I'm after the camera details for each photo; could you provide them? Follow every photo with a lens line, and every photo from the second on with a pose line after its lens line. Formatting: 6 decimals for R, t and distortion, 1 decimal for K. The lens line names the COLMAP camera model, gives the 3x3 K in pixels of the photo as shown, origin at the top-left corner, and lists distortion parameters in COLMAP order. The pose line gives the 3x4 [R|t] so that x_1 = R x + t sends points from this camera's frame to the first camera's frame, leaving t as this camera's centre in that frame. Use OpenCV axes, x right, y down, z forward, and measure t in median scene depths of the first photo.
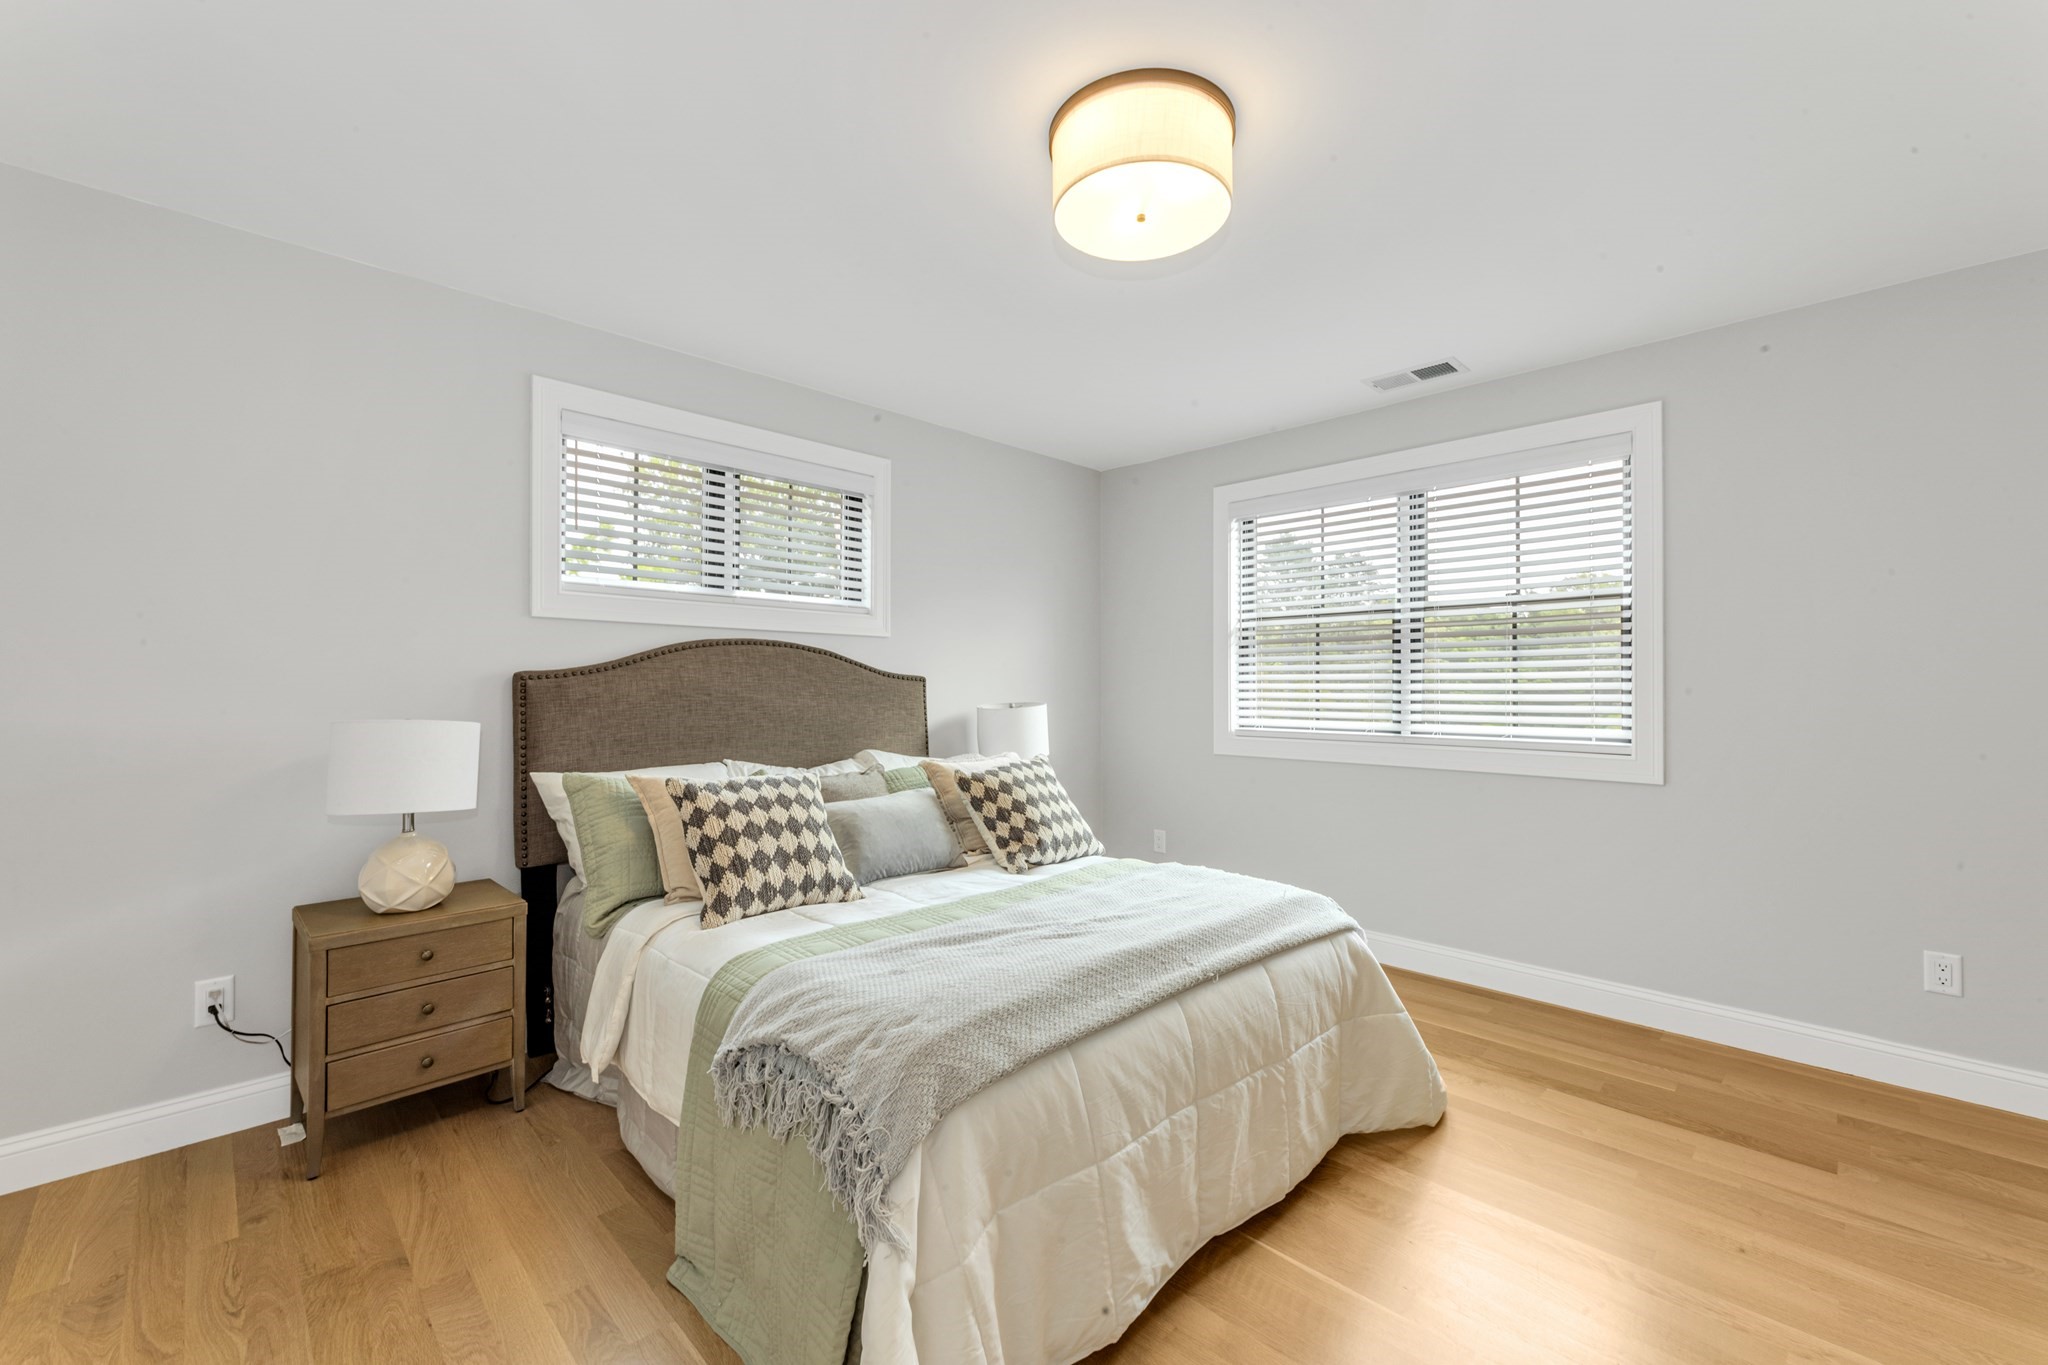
lens RADIAL K [[849.1, 0, 1015.2], [0, 849.1, 687.4], [0, 0, 1]] dist [-0.000801, 0.001493]
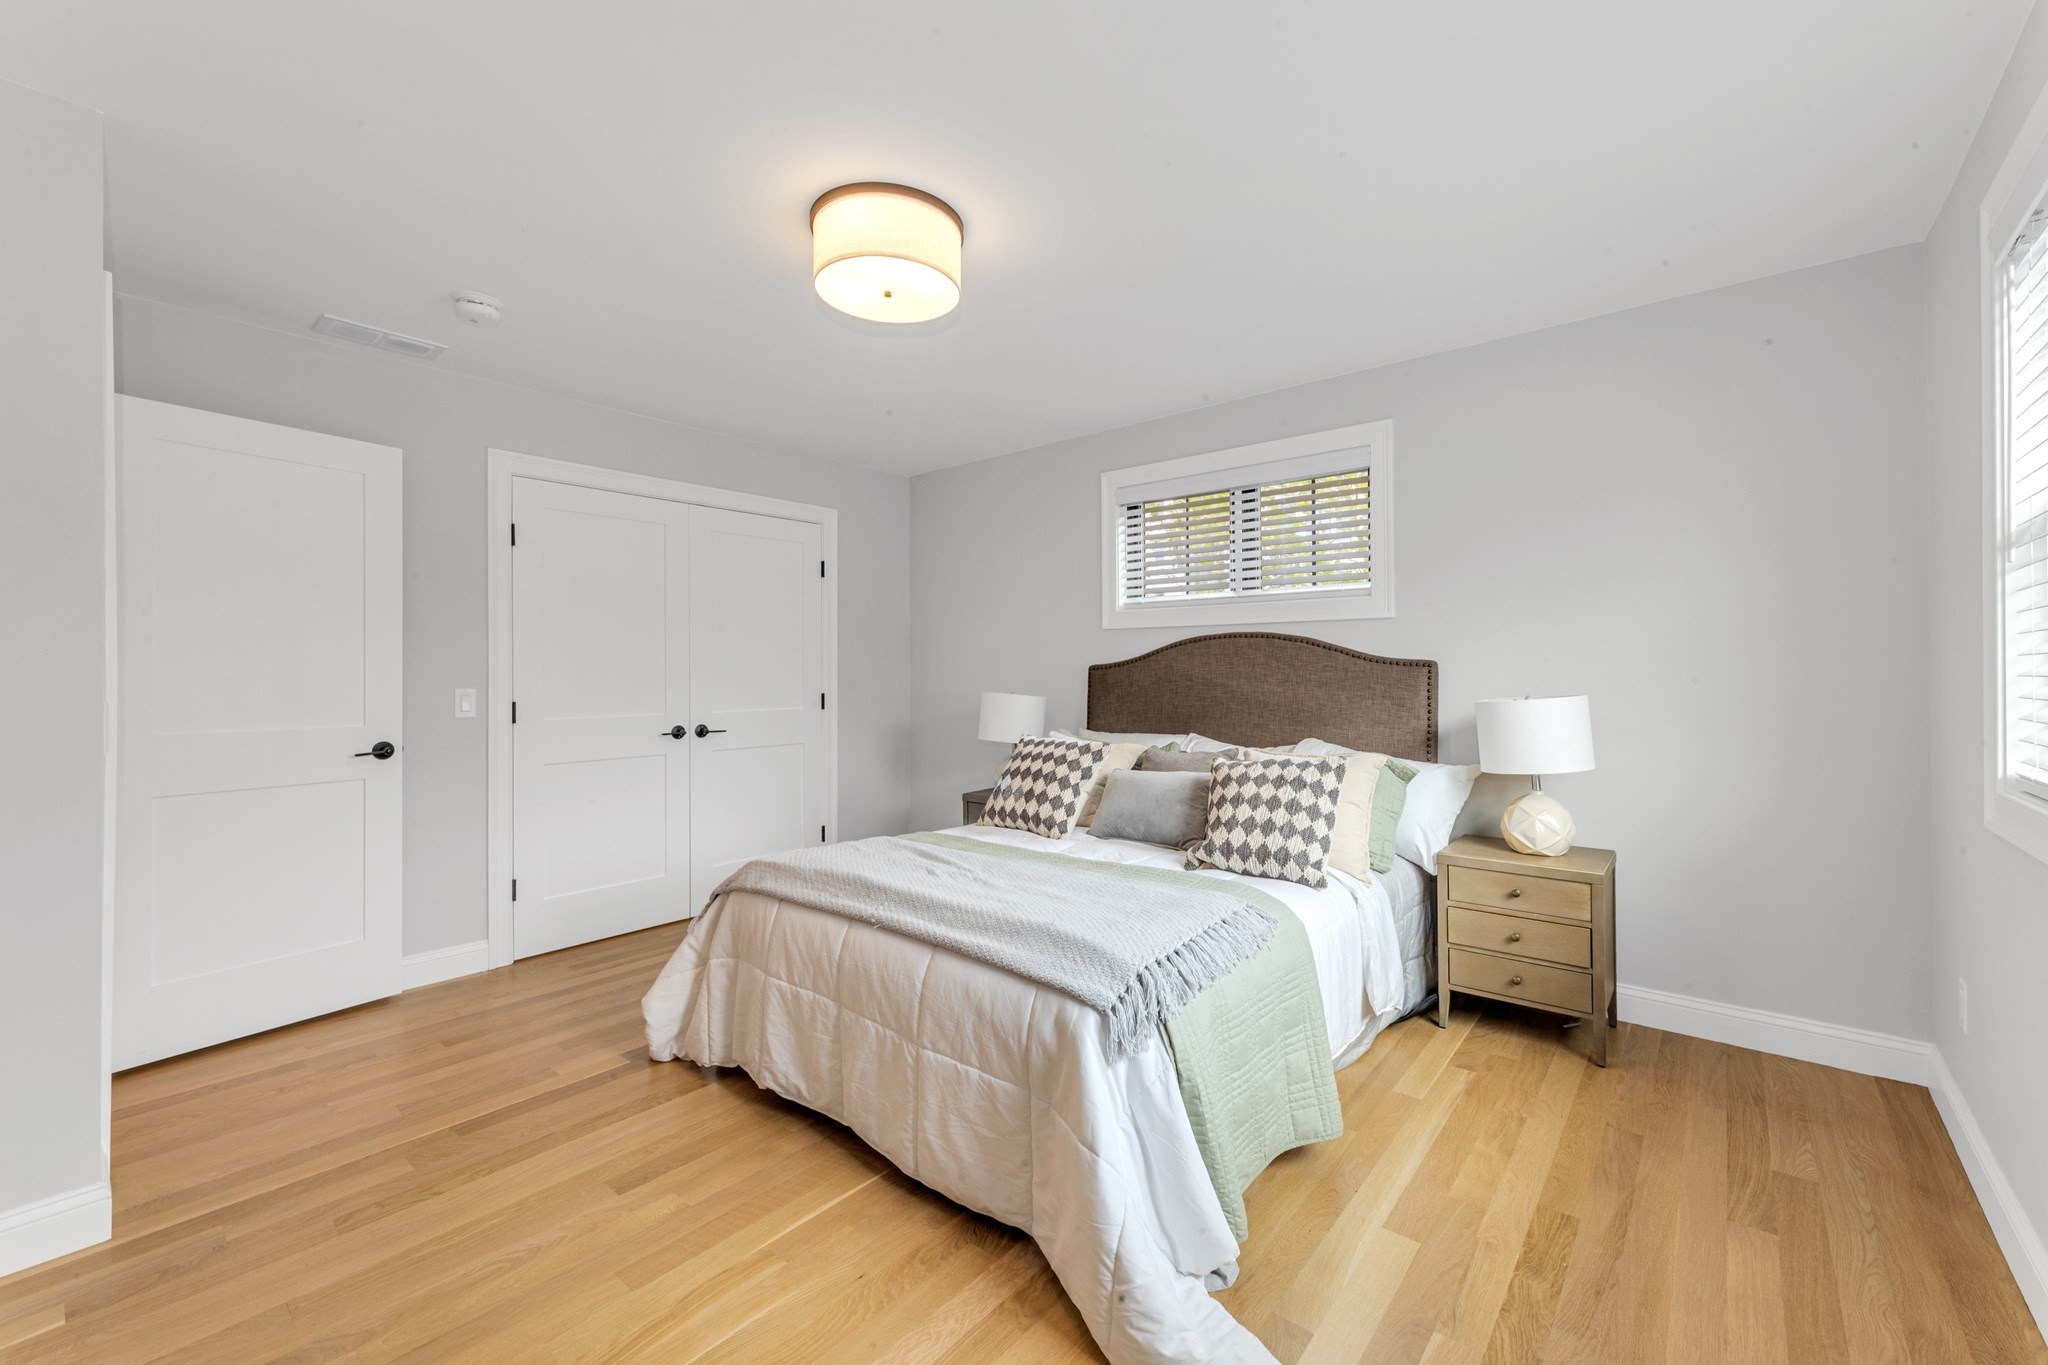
lens RADIAL K [[815.8, 0, 1032.4], [0, 815.8, 674.0], [0, 0, 1]] dist [-0.002146, -0.000031]
pose [[0.097142, -0.000783, -0.995270, 0.896660], [0.004510, 0.999990, -0.000347, -0.001917], [0.995260, -0.004455, 0.097145, 0.722698]]
